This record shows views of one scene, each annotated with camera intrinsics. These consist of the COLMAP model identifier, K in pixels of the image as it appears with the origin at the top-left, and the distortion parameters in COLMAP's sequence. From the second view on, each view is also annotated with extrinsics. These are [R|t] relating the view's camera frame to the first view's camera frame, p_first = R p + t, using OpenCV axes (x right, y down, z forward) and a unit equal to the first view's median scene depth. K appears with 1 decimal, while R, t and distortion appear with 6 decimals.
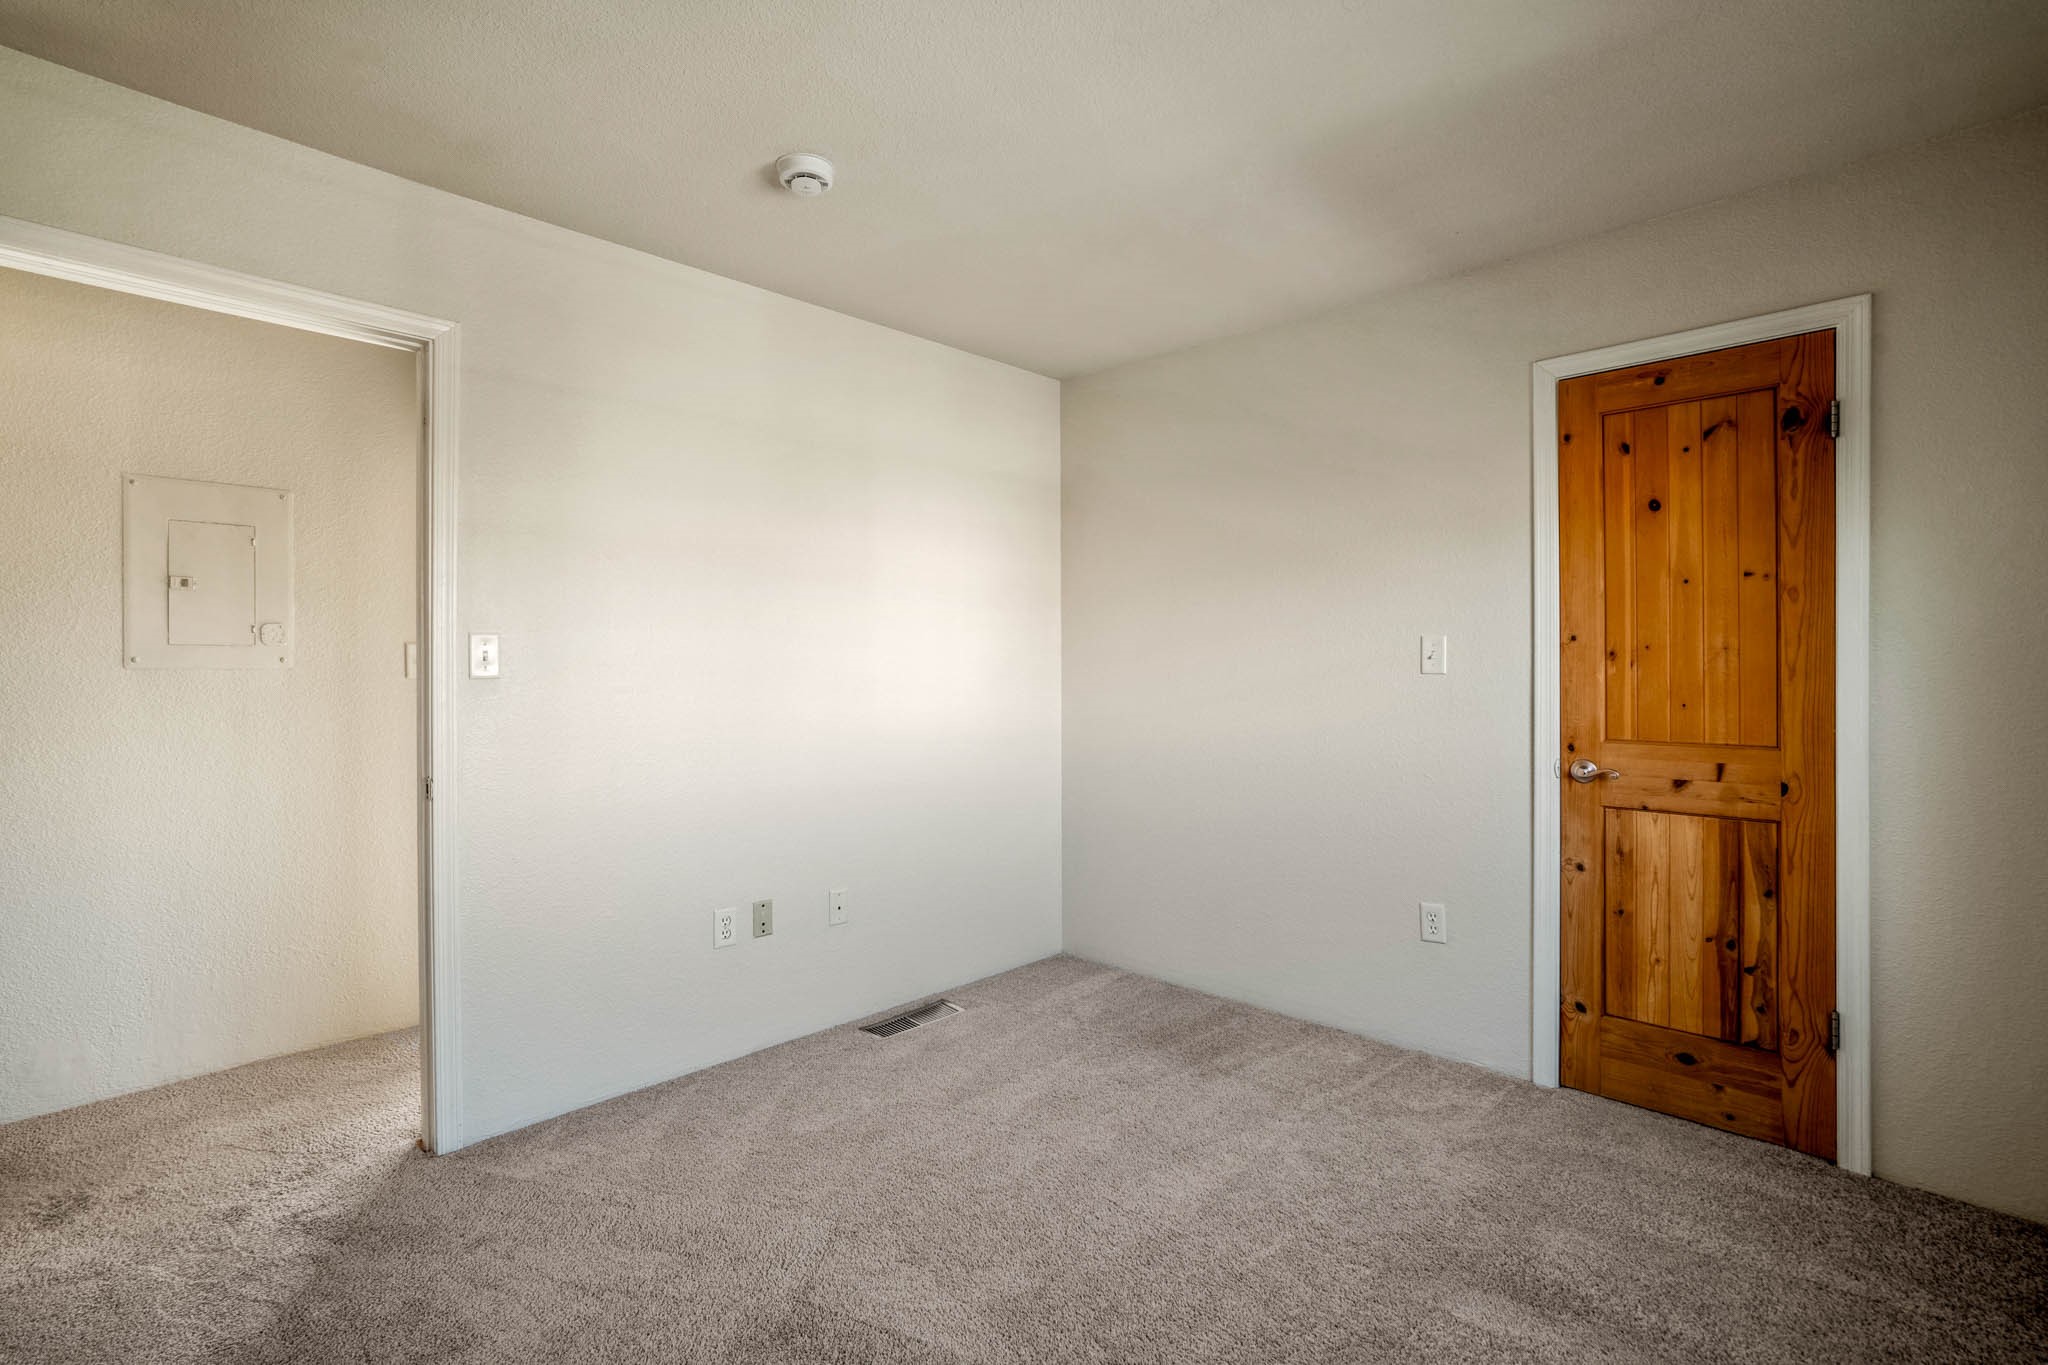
lens RADIAL K [[955.7, 0, 1021.4], [0, 955.7, 675.6], [0, 0, 1]] dist [-0.023414, 0.010911]
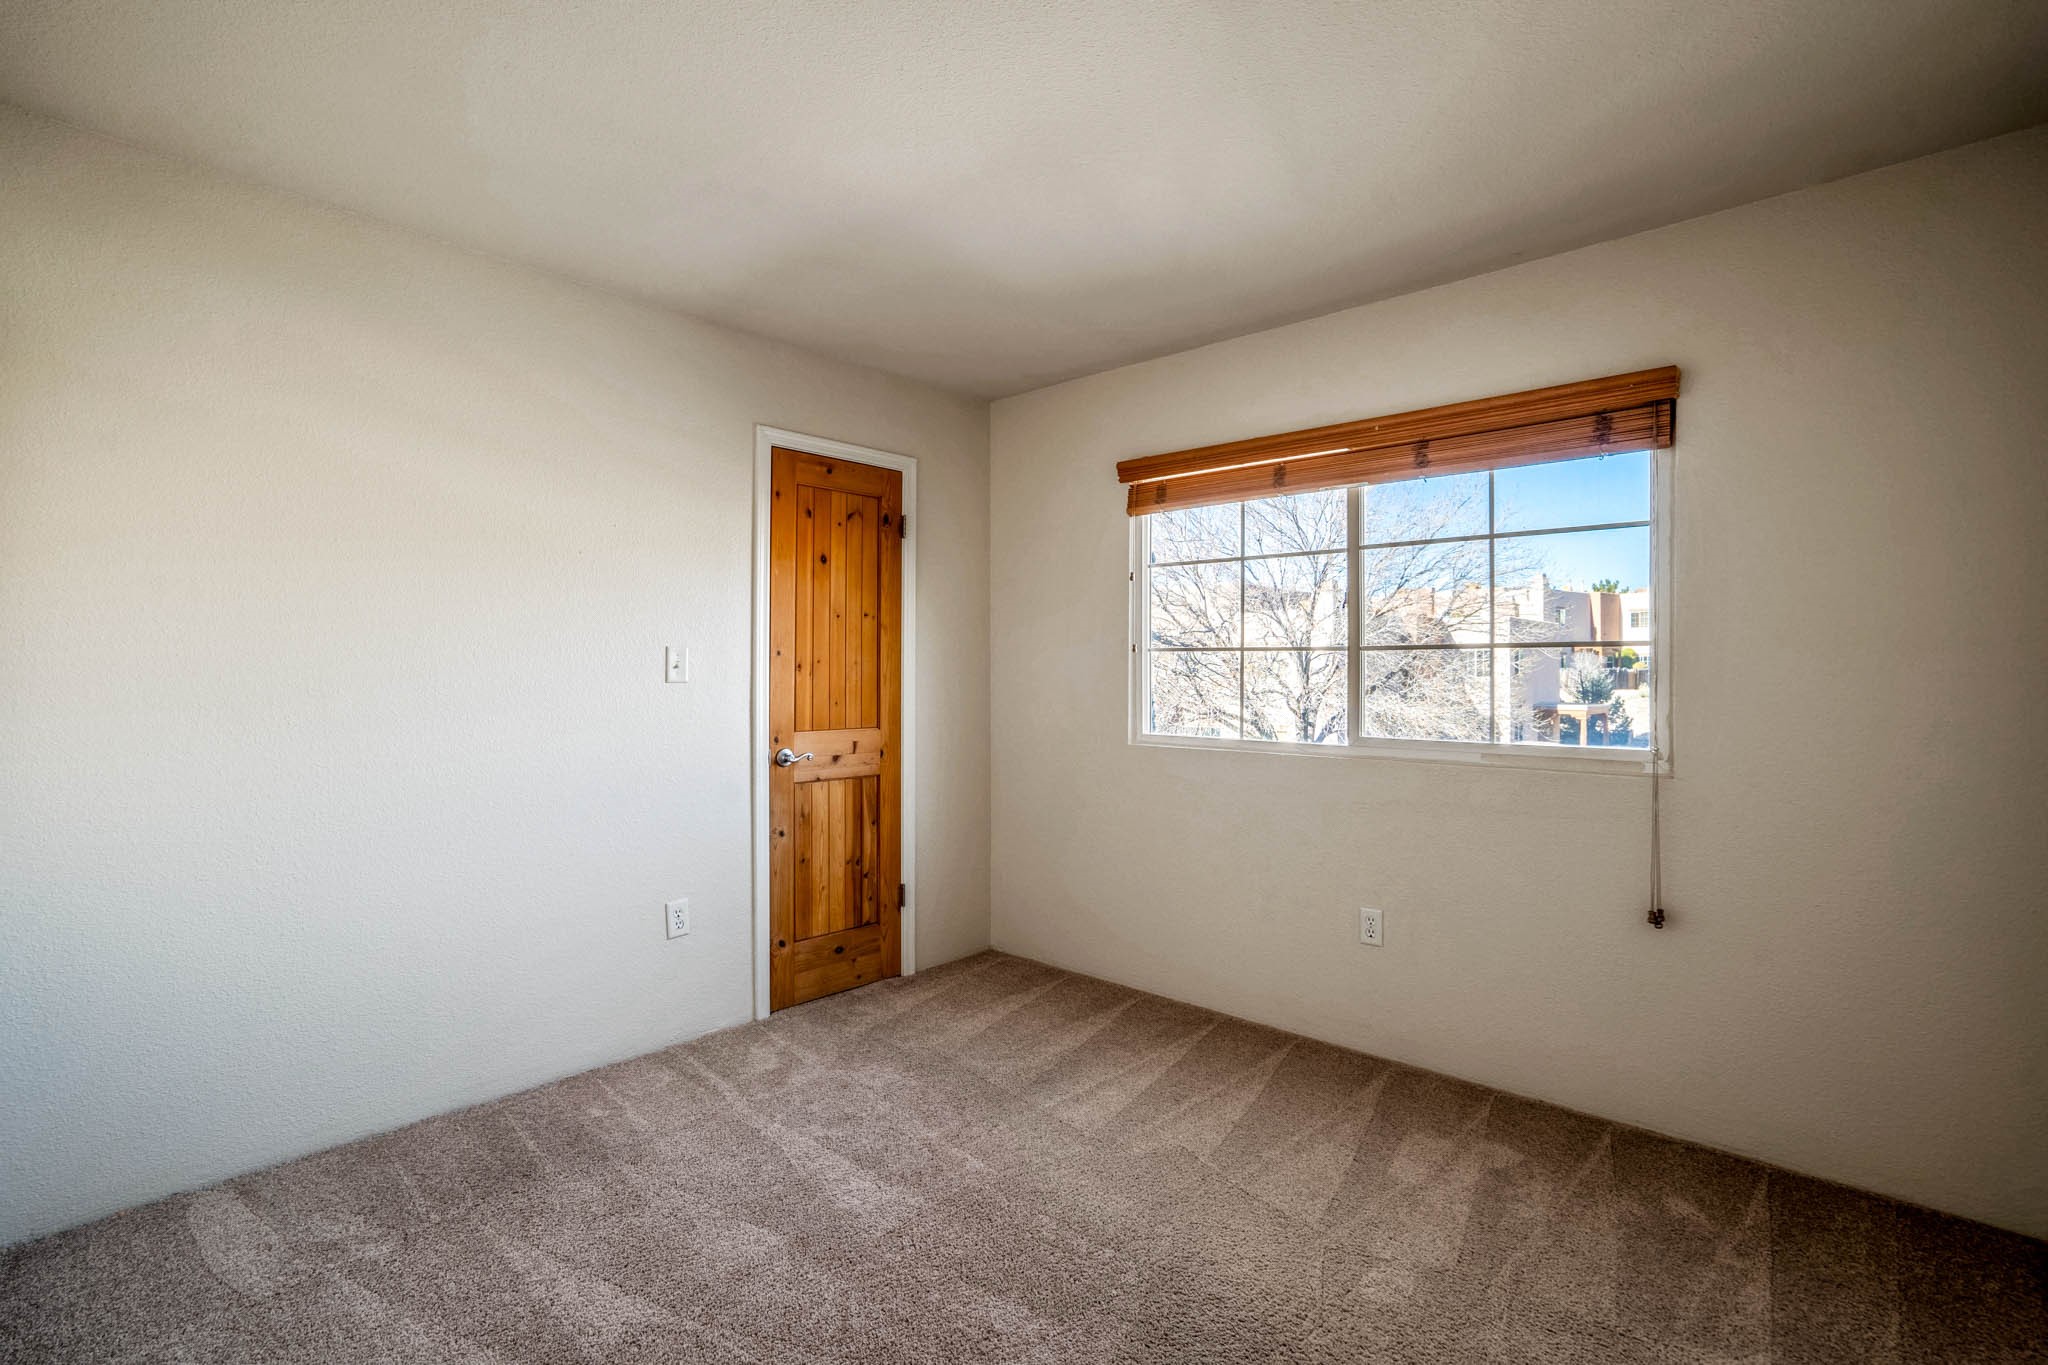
lens RADIAL K [[955.7, 0, 1021.2], [0, 955.7, 675.0], [0, 0, 1]] dist [-0.023414, 0.010911]
pose [[-0.028205, -0.000834, 0.999602, -0.737328], [0.005273, 0.999986, 0.000983, -0.010556], [-0.999588, 0.005299, -0.028201, 0.754345]]
